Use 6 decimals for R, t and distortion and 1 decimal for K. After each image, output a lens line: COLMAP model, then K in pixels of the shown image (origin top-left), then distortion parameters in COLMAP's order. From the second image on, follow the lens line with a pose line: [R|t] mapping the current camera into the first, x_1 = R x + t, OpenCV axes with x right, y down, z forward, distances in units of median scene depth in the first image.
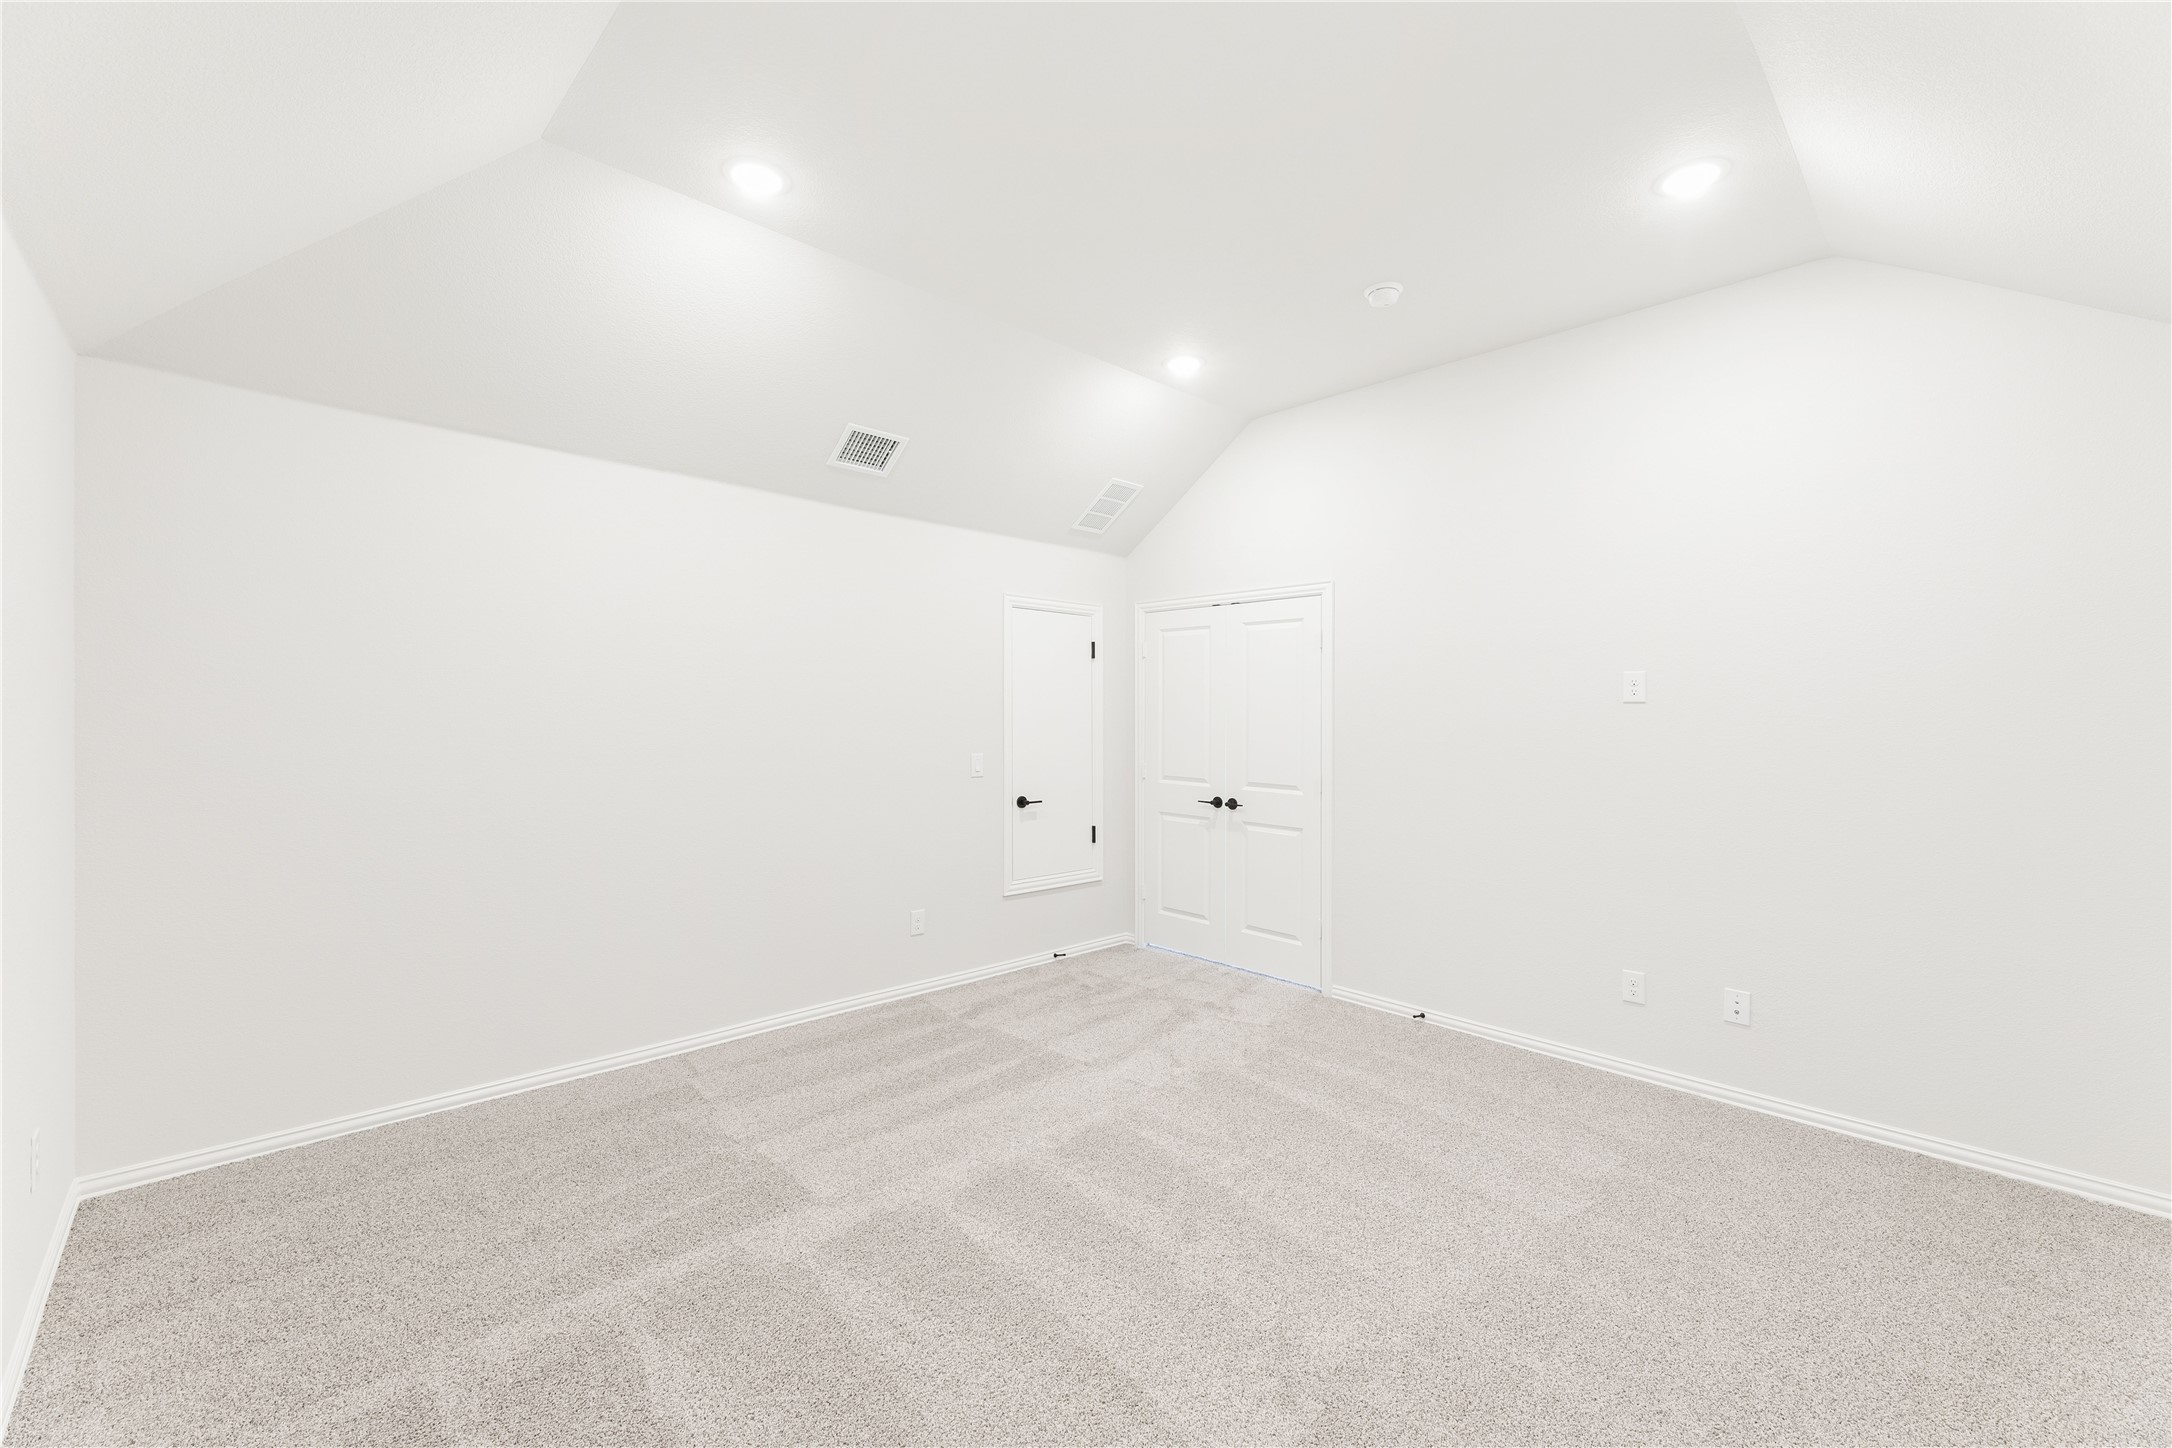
lens RADIAL K [[898.2, 0, 1090.7], [0, 898.2, 735.3], [0, 0, 1]] dist [0.001273, 0.001650]
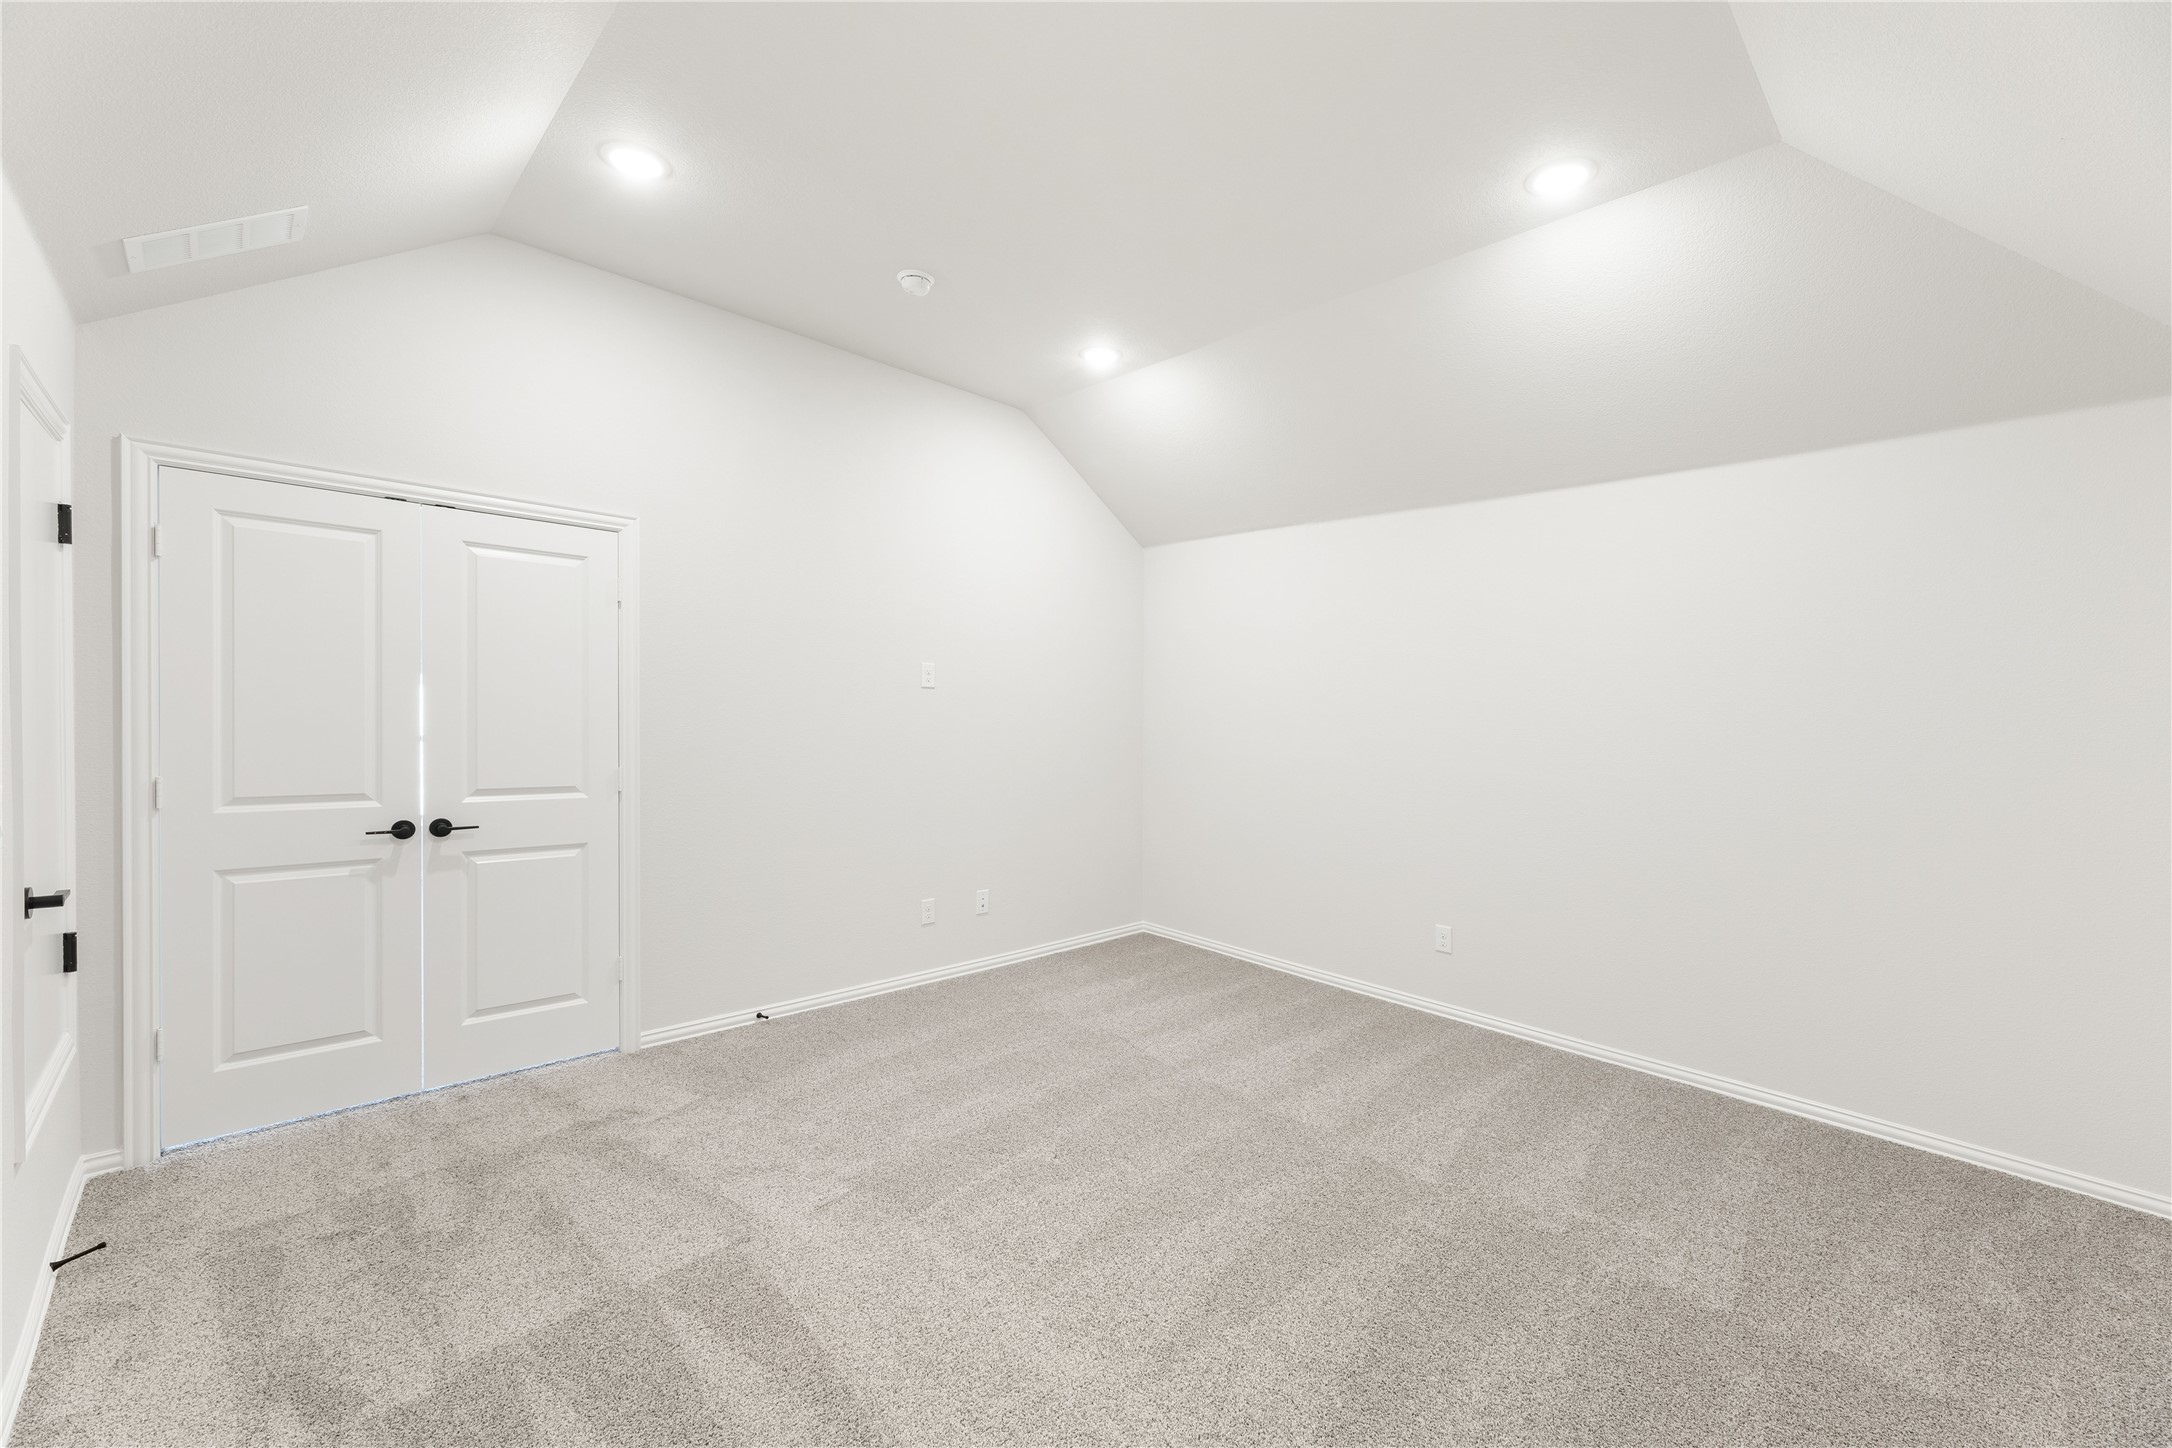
lens RADIAL K [[898.2, 0, 1091.6], [0, 898.2, 709.1], [0, 0, 1]] dist [0.001273, 0.001650]
pose [[-0.018804, -0.008838, 0.999784, -0.507651], [-0.004023, 0.999954, 0.008764, -0.014043], [-0.999815, -0.003857, -0.018839, 0.603985]]
